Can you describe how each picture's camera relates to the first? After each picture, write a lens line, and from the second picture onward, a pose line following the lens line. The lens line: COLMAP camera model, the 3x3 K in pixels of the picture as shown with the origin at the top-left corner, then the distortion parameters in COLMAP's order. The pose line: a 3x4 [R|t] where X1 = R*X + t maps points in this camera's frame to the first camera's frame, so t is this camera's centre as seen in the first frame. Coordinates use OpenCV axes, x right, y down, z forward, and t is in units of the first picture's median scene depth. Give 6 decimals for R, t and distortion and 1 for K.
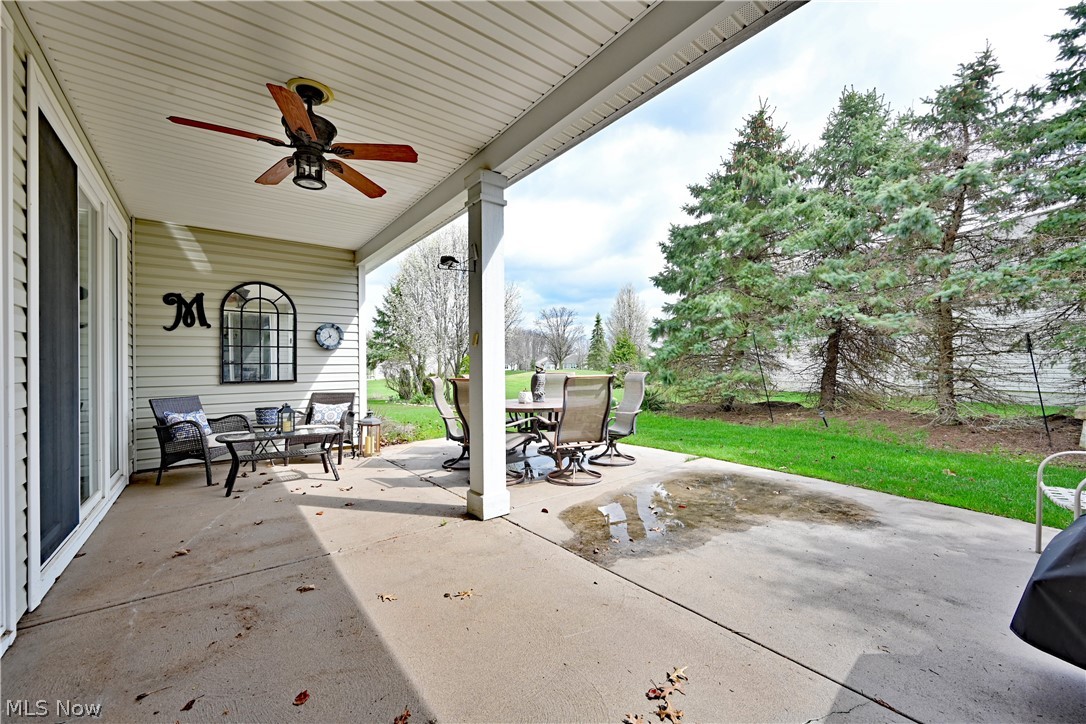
lens RADIAL K [[425.3, 0, 539.7], [0, 425.3, 366.2], [0, 0, 1]] dist [-0.002386, -0.000078]
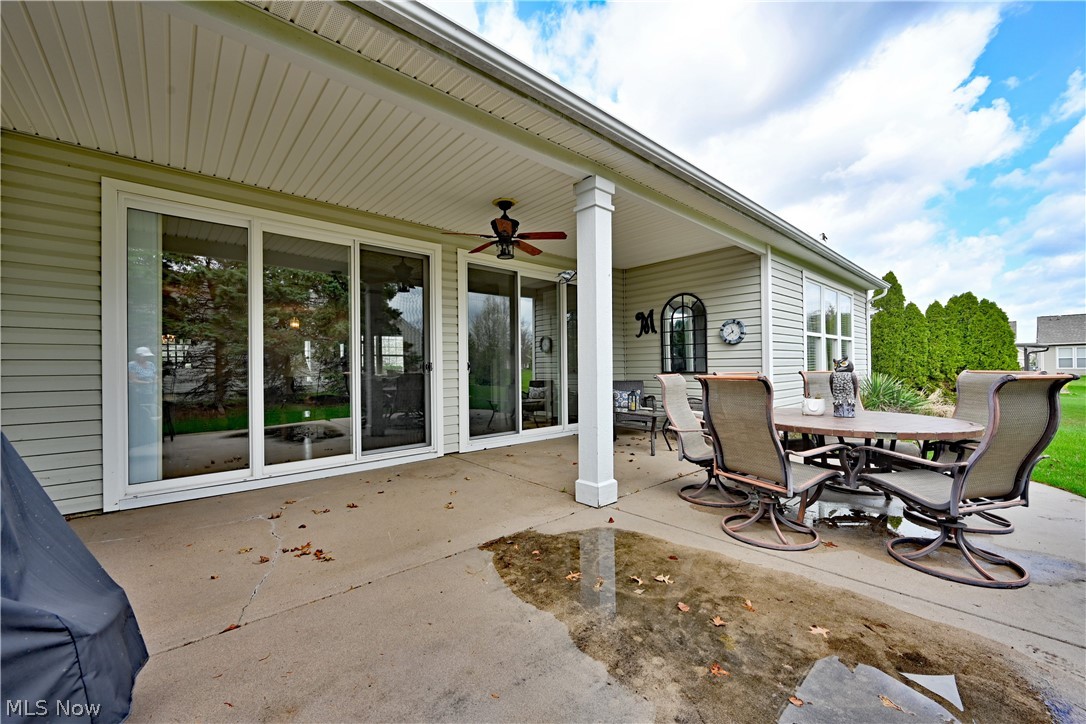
lens RADIAL K [[425.3, 0, 541.9], [0, 425.3, 362.2], [0, 0, 1]] dist [-0.002386, -0.000078]
pose [[0.068620, 0.003346, -0.997637, 0.755518], [0.010874, 0.999932, 0.004102, -0.005277], [0.997584, -0.011130, 0.068579, 0.652295]]
